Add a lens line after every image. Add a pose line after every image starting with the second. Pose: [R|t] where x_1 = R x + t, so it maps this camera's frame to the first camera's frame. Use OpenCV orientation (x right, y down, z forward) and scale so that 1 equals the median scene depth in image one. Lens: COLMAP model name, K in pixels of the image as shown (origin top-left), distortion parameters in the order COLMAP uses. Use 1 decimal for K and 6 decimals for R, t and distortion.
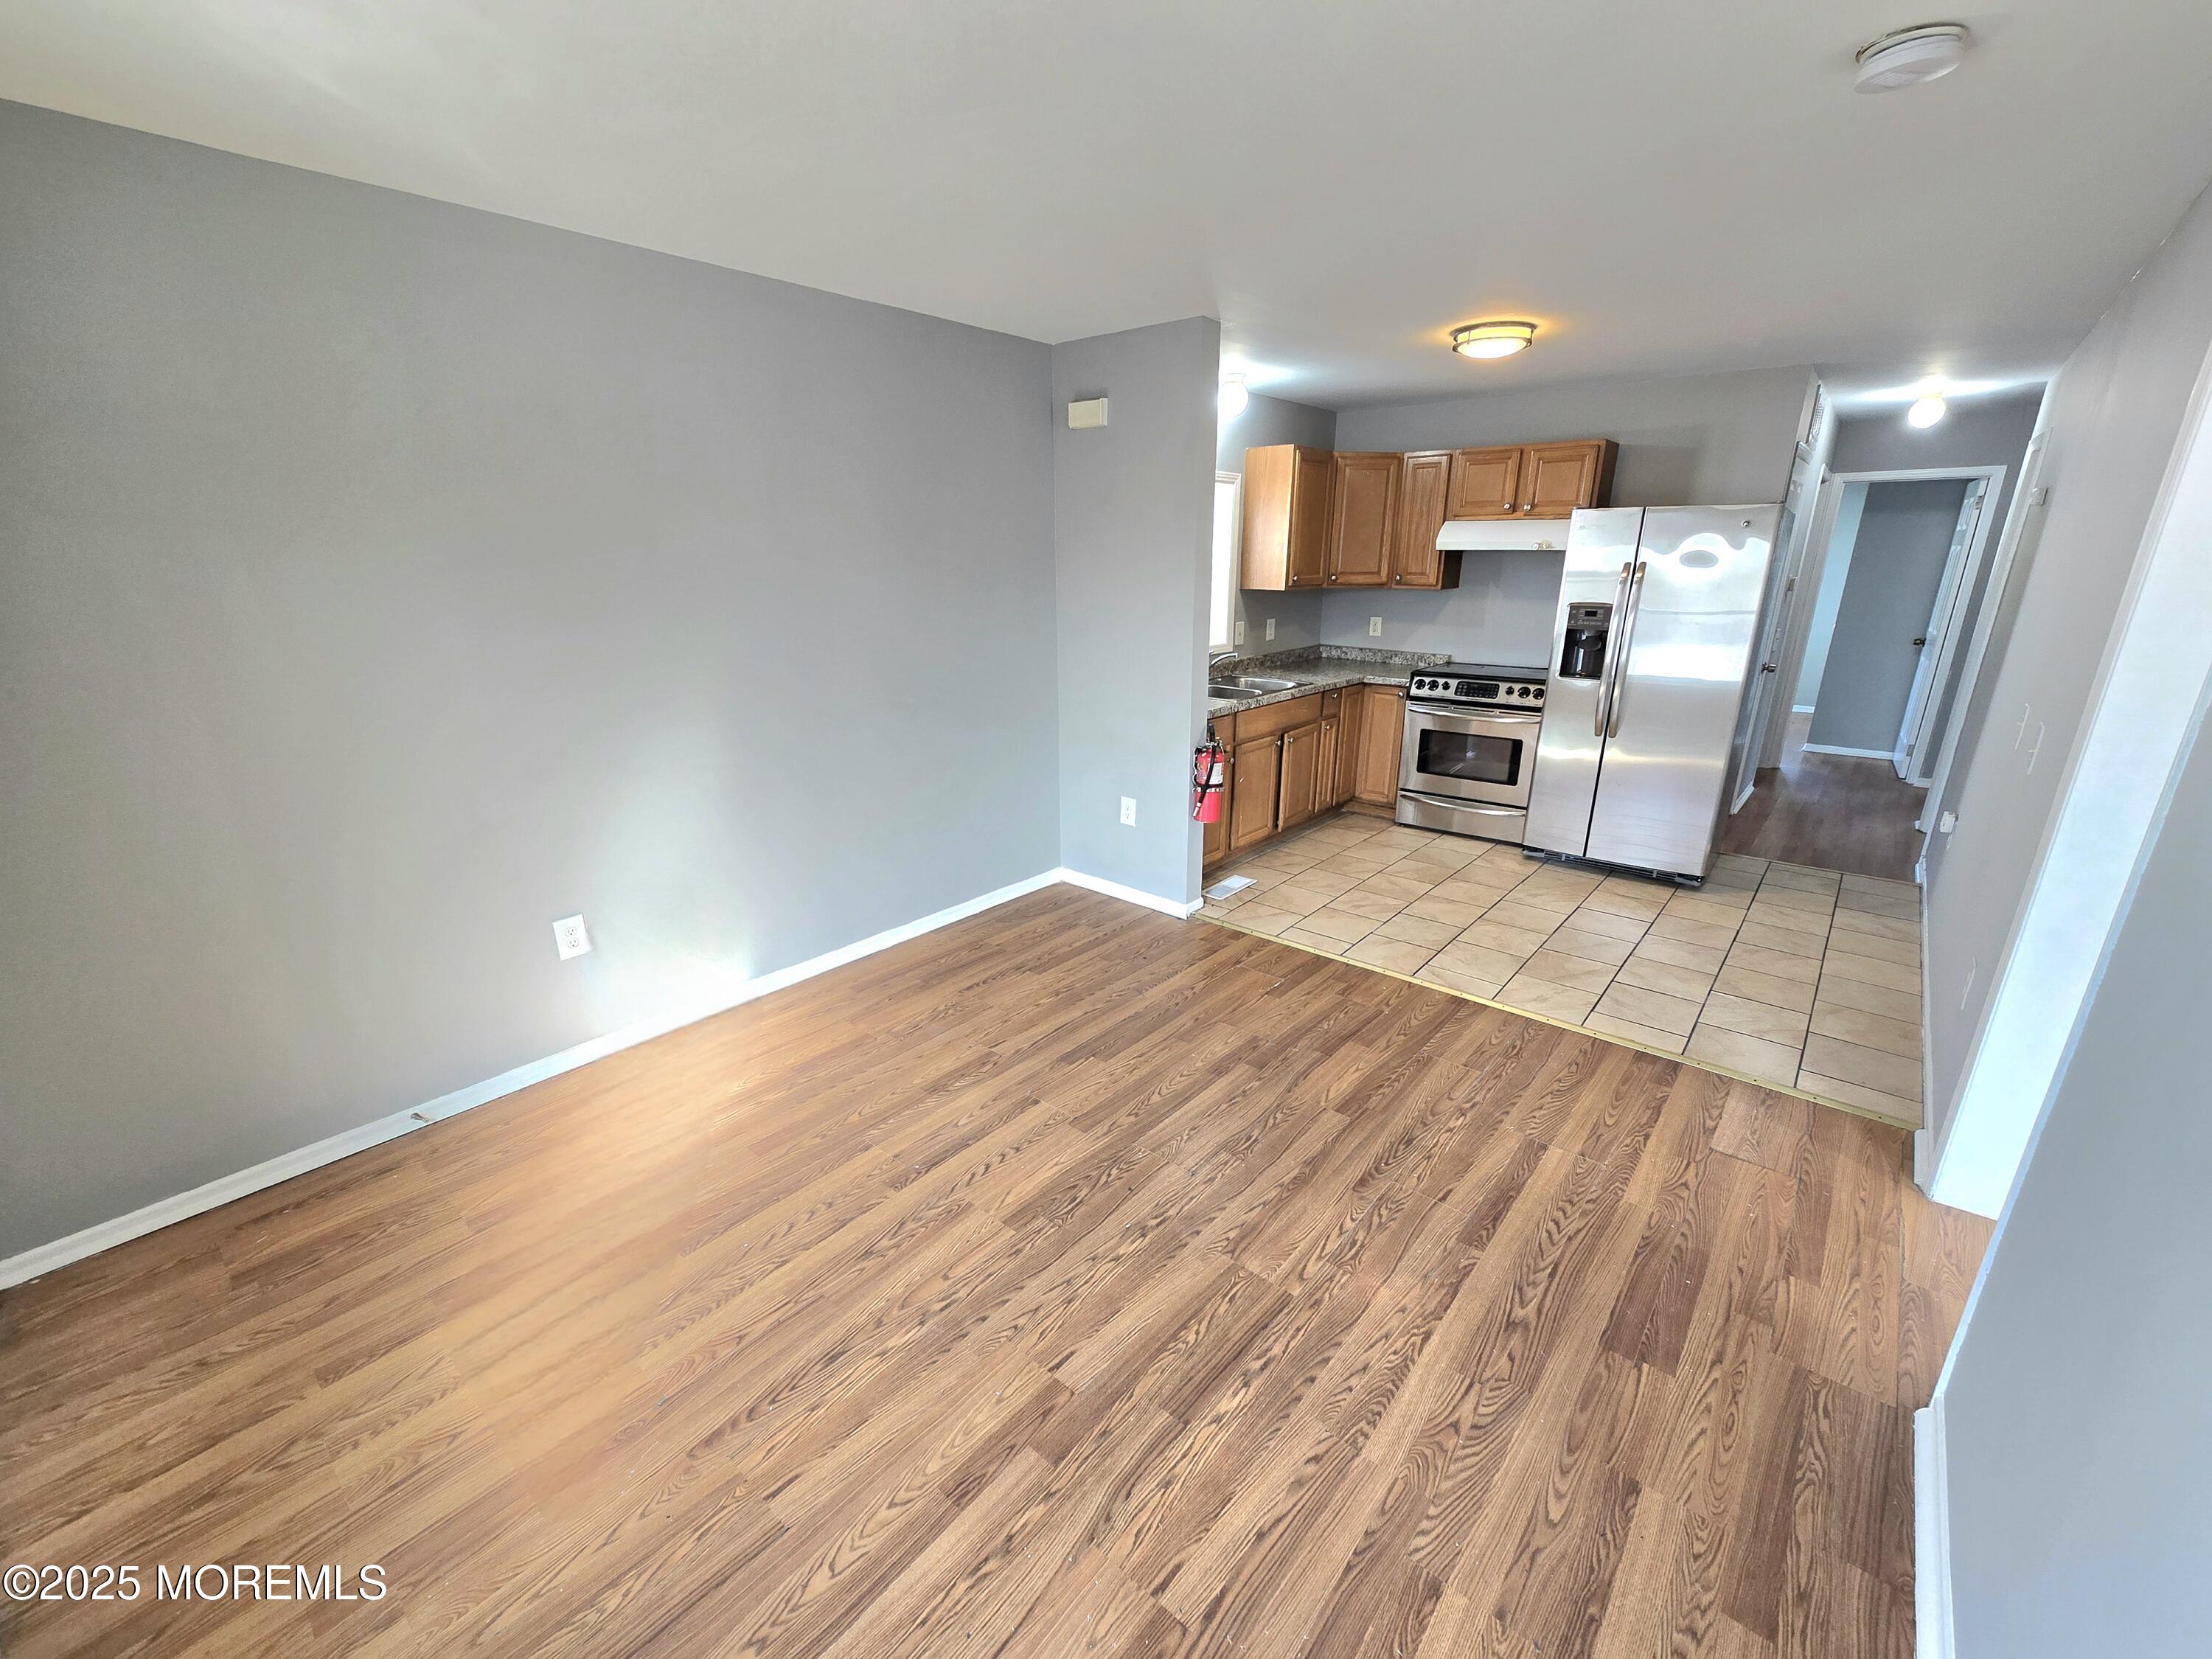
lens RADIAL K [[899.1, 0, 1104.1], [0, 899.1, 841.3], [0, 0, 1]] dist [-0.000268, 0.000342]
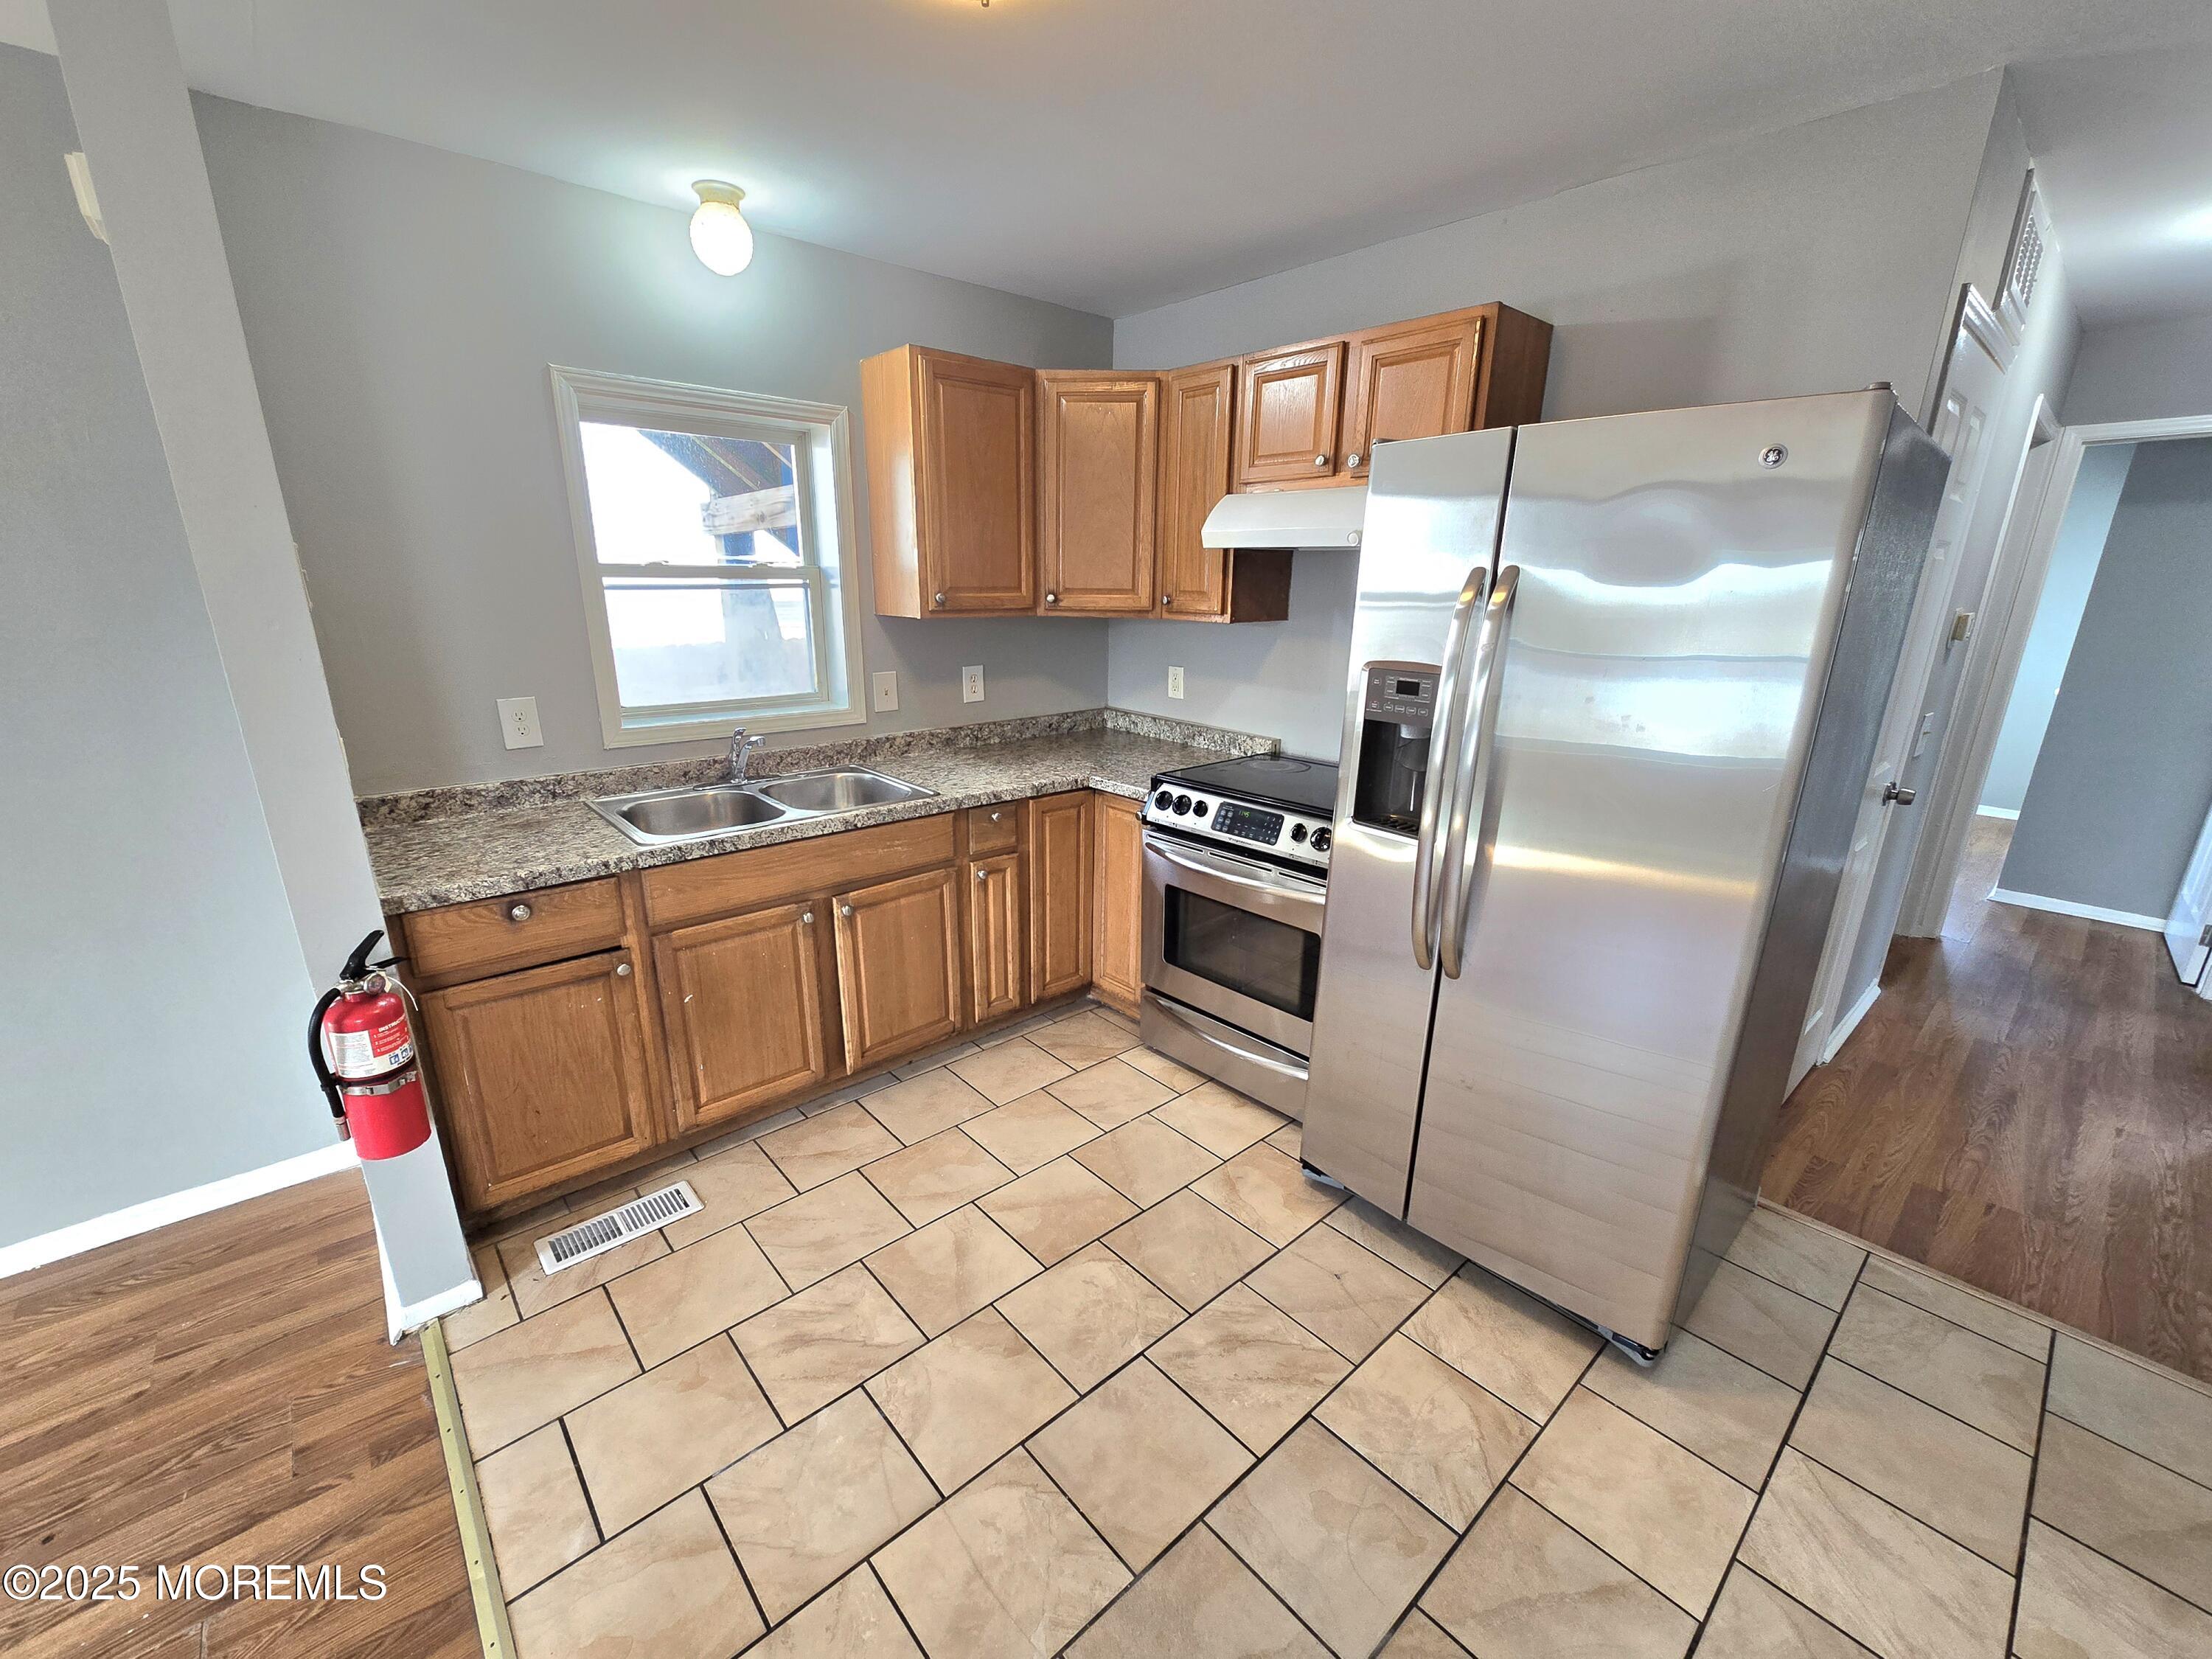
lens RADIAL K [[899.1, 0, 1104.1], [0, 899.1, 841.3], [0, 0, 1]] dist [-0.000268, 0.000342]
pose [[0.990220, 0.052038, -0.129447, 0.397181], [-0.055081, 0.998281, -0.020035, -0.142167], [0.128182, 0.026969, 0.991384, 0.485888]]
